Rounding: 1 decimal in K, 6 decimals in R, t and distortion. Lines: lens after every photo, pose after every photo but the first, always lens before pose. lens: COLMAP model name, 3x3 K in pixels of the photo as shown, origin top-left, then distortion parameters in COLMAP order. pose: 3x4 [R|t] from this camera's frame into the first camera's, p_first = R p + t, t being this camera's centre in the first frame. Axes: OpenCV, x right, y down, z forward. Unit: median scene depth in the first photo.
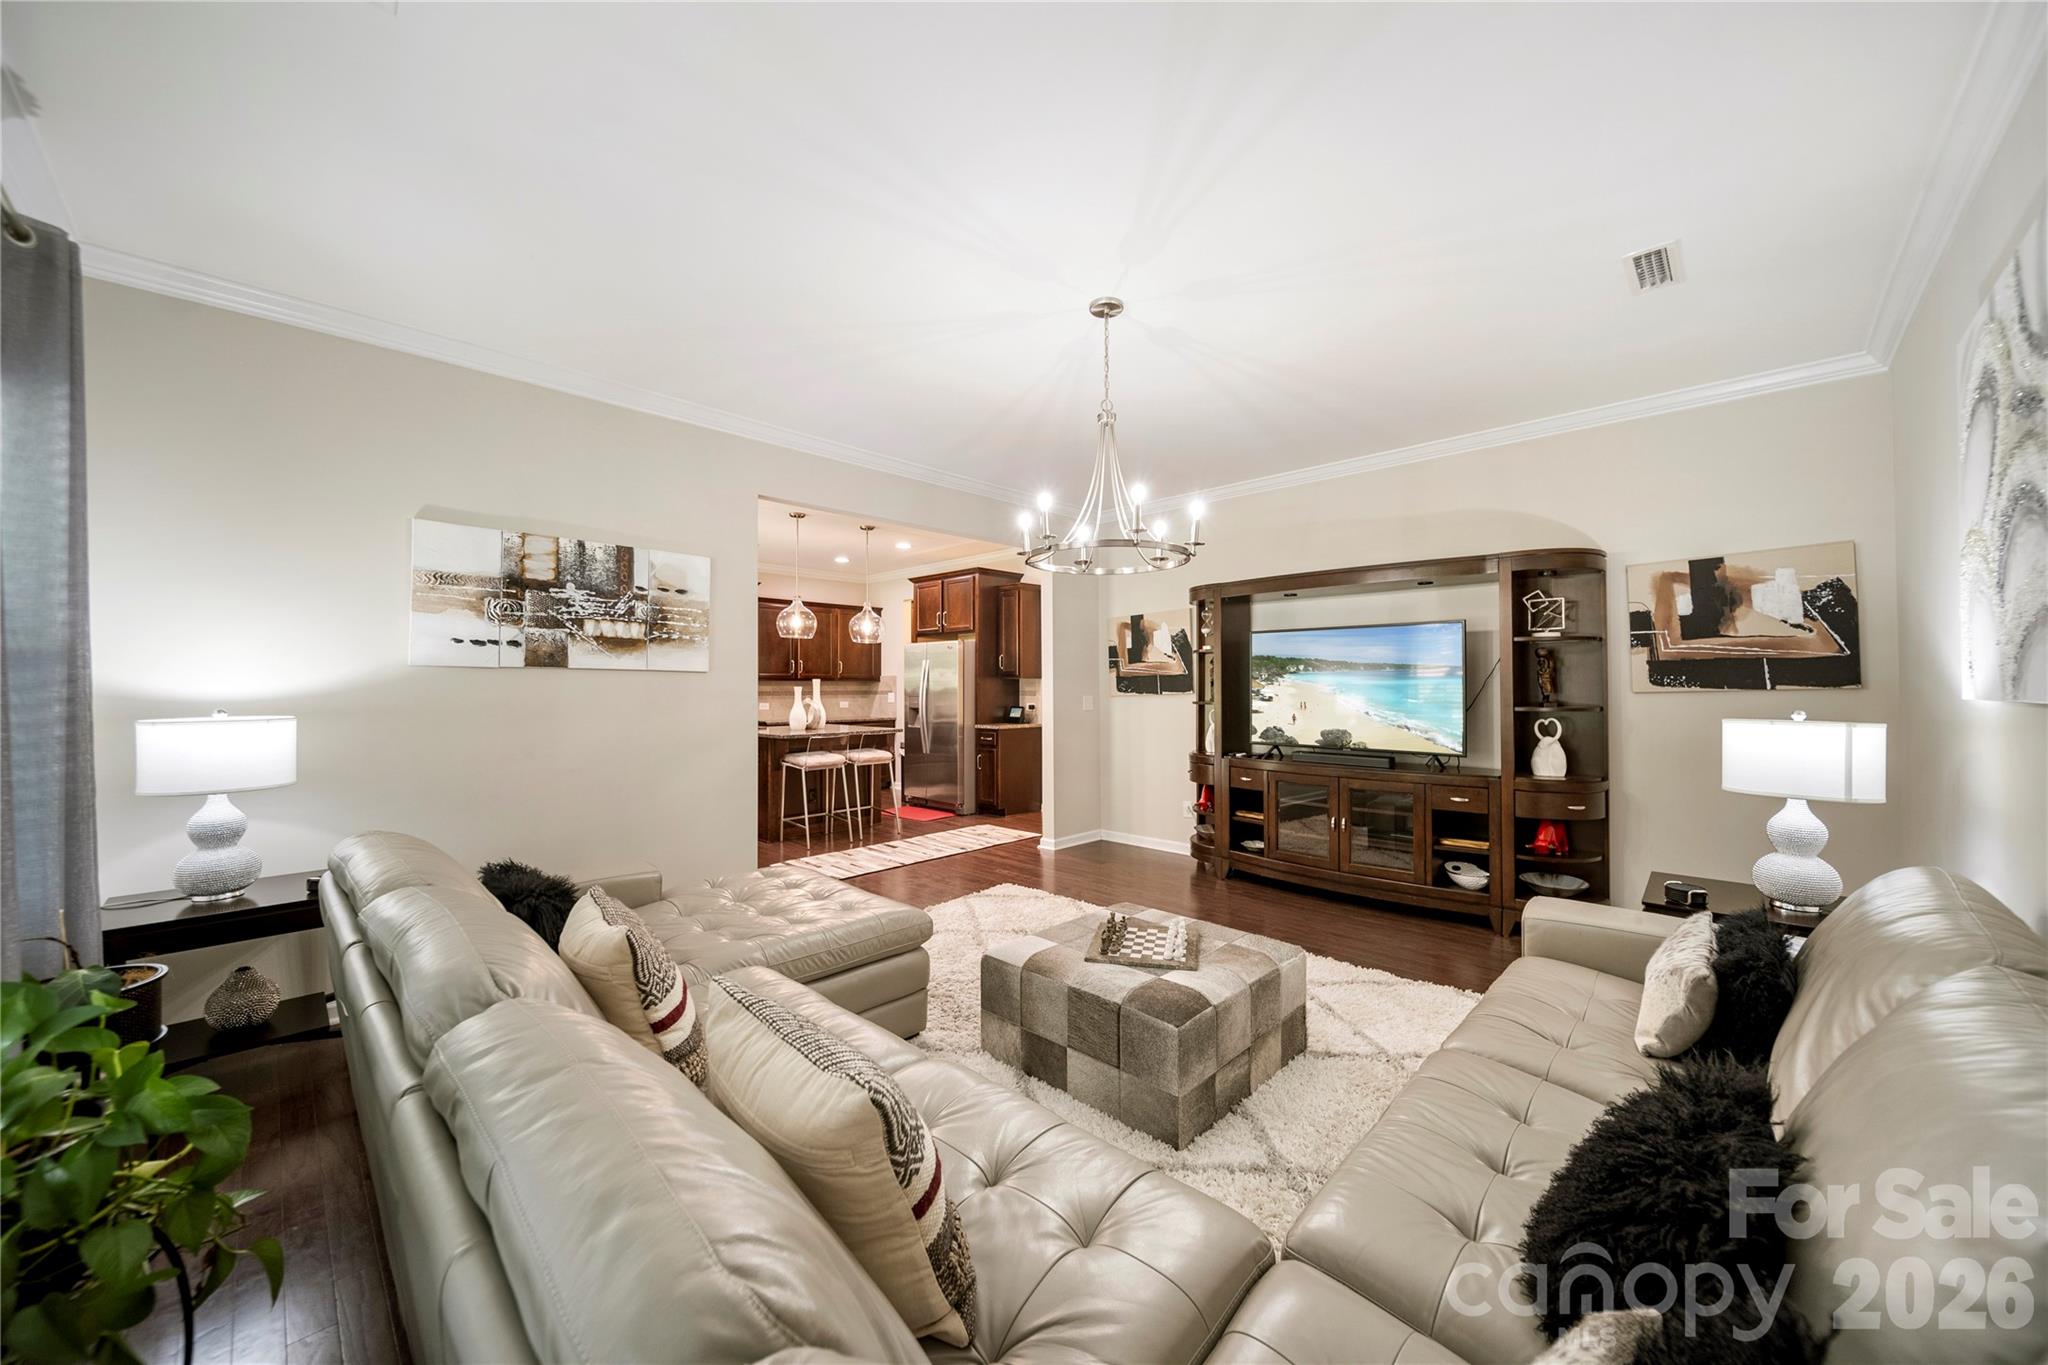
lens RADIAL K [[744.2, 0, 1013.9], [0, 744.2, 679.3], [0, 0, 1]] dist [0.002435, -0.000407]
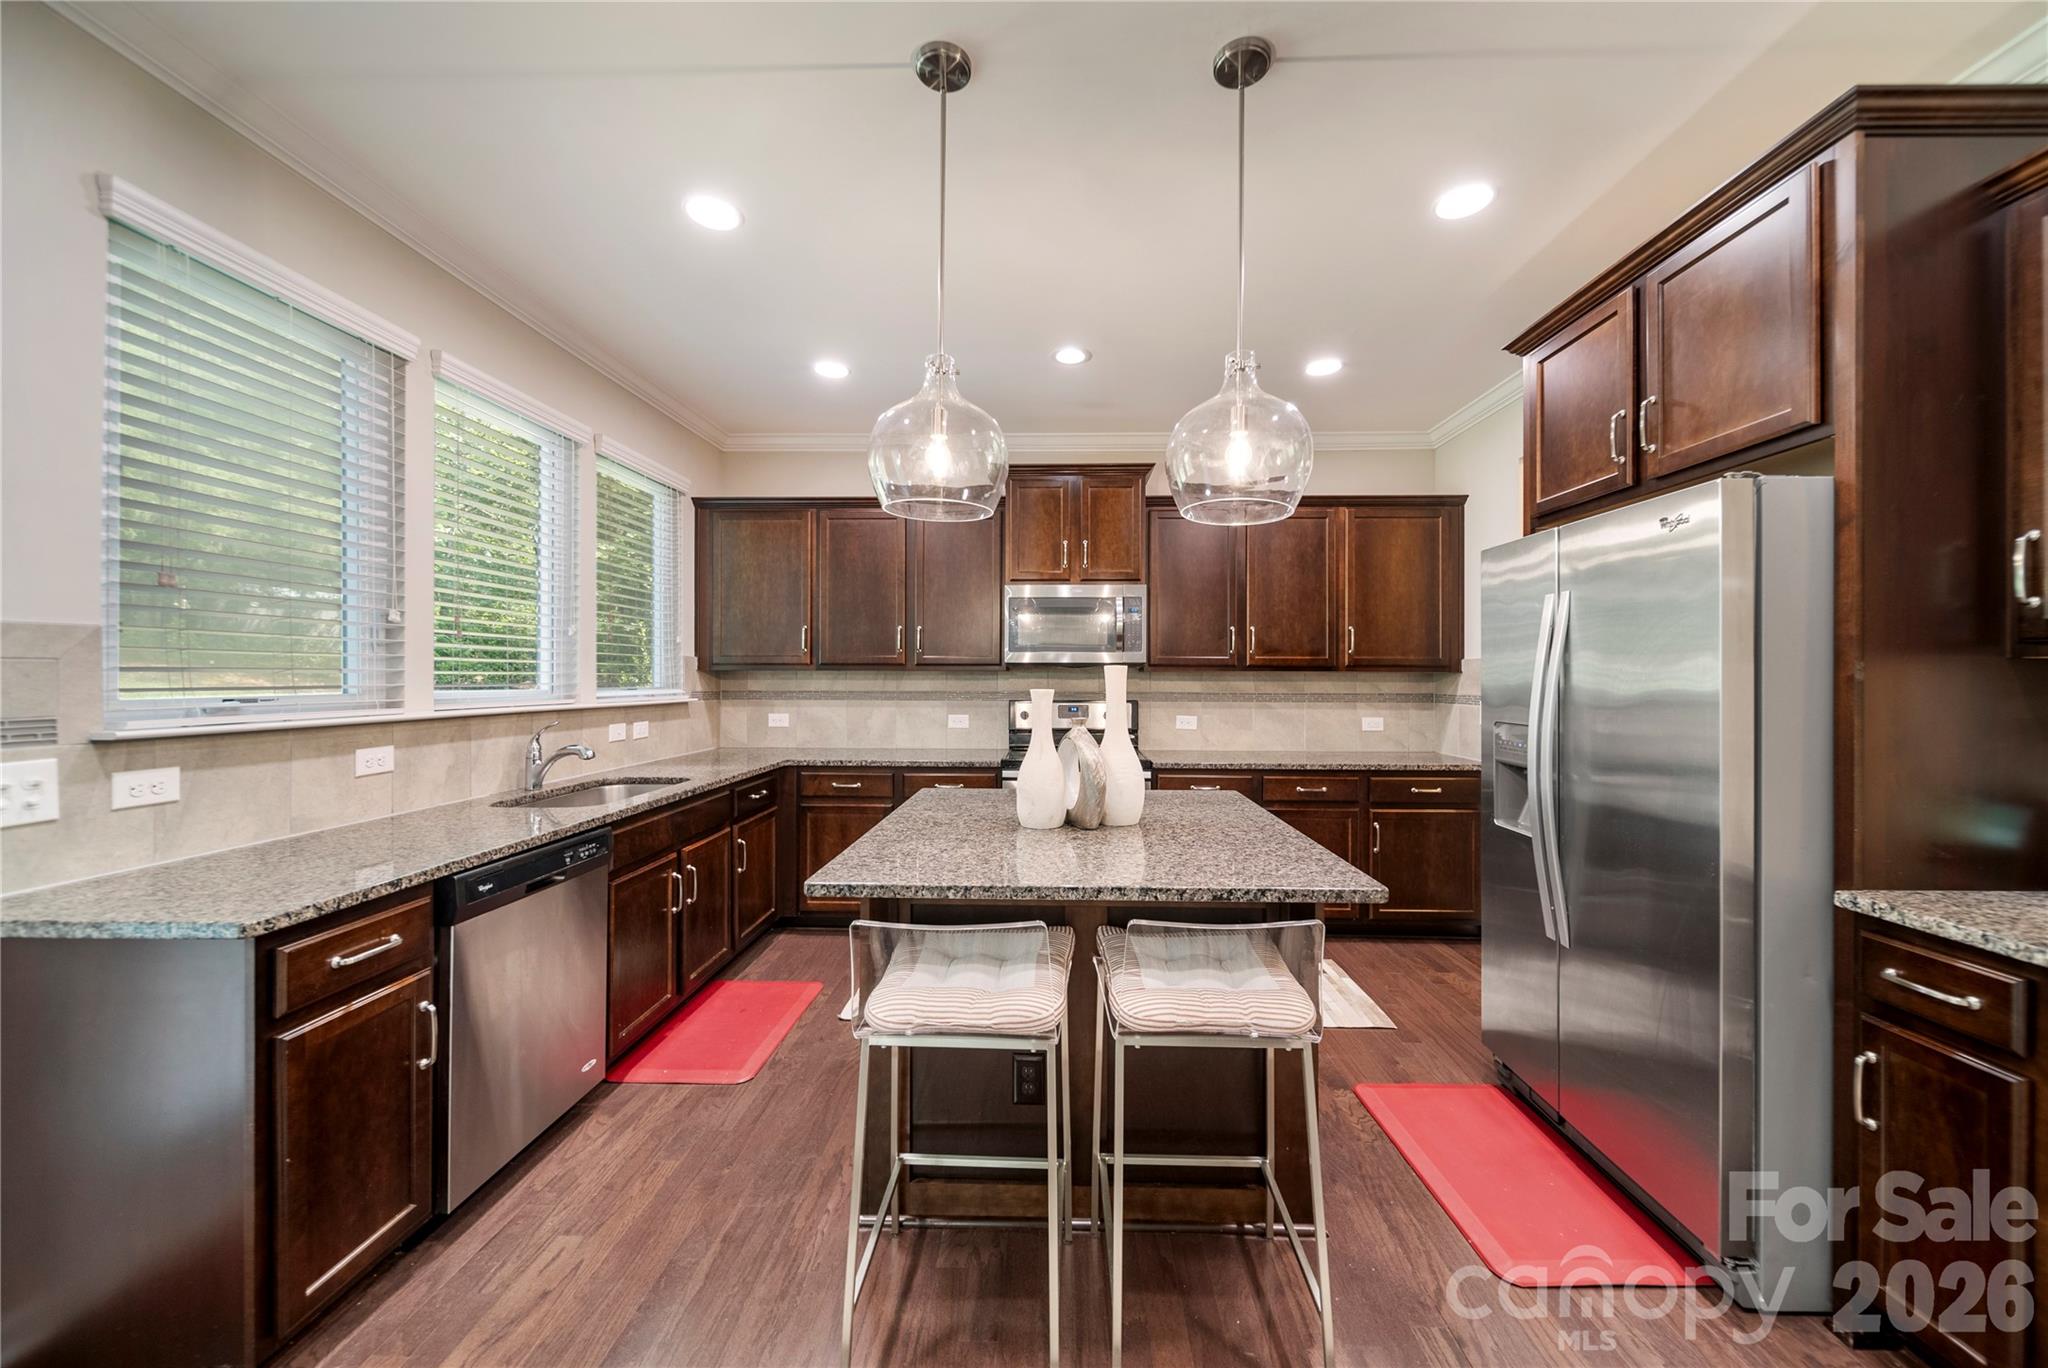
lens RADIAL K [[744.2, 0, 1018.2], [0, 744.2, 672.3], [0, 0, 1]] dist [0.002435, -0.000407]
pose [[0.653550, 0.007024, -0.756851, -0.040067], [-0.005572, 0.999974, 0.004469, 0.003051], [0.756863, 0.001296, 0.653572, 0.660521]]
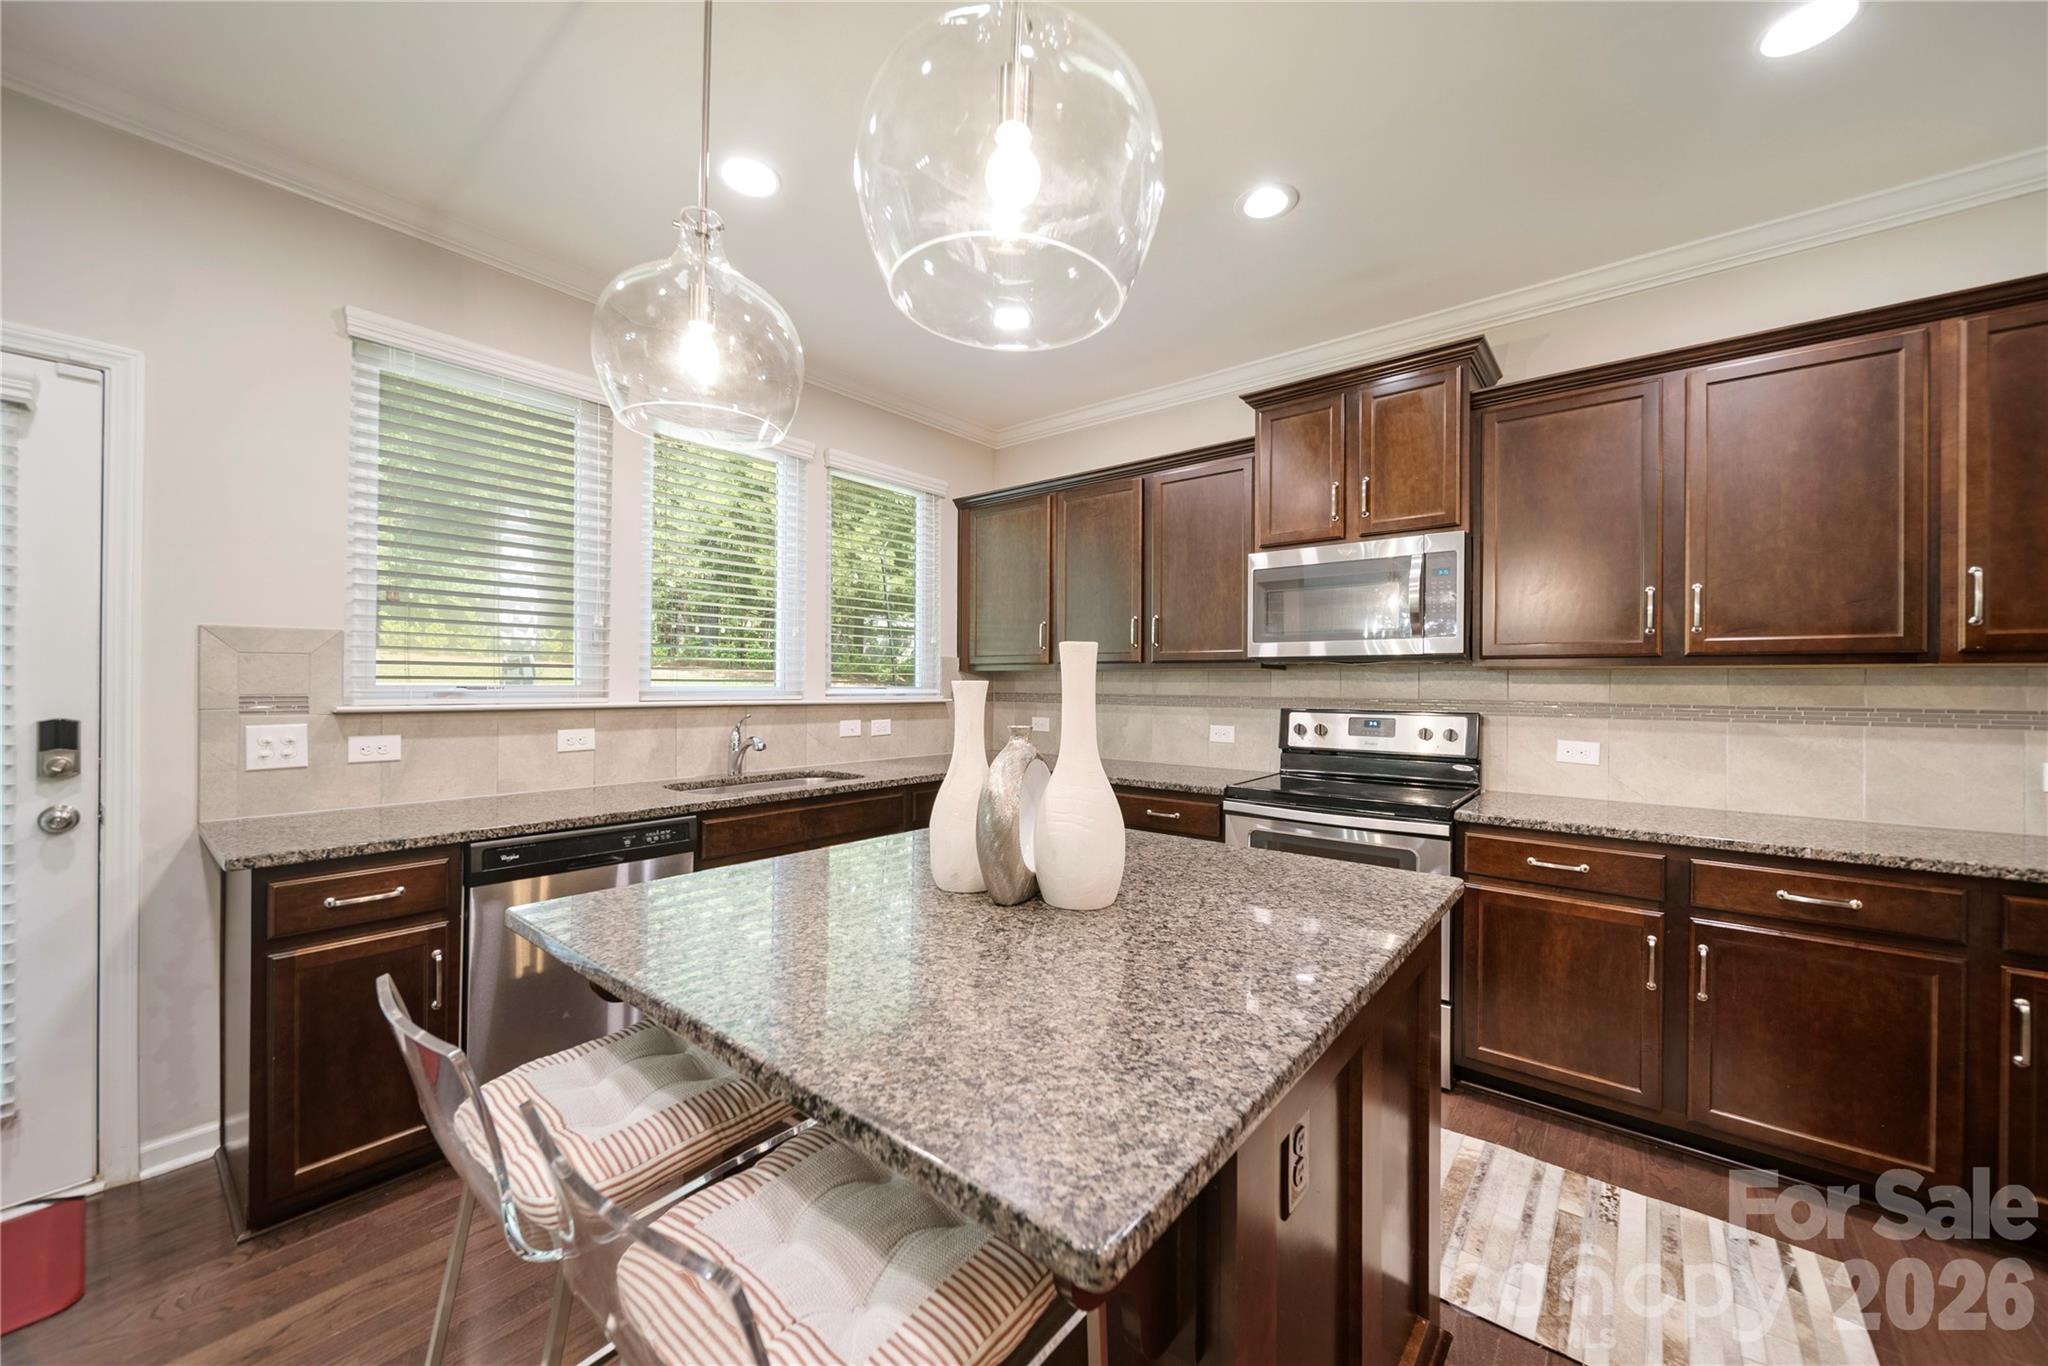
lens RADIAL K [[744.2, 0, 1021.3], [0, 744.2, 681.6], [0, 0, 1]] dist [0.002435, -0.000407]
pose [[0.065126, 0.006317, -0.997857, -0.056833], [-0.004103, 0.999973, 0.006063, 0.009115], [0.997869, 0.003699, 0.065150, 0.835322]]
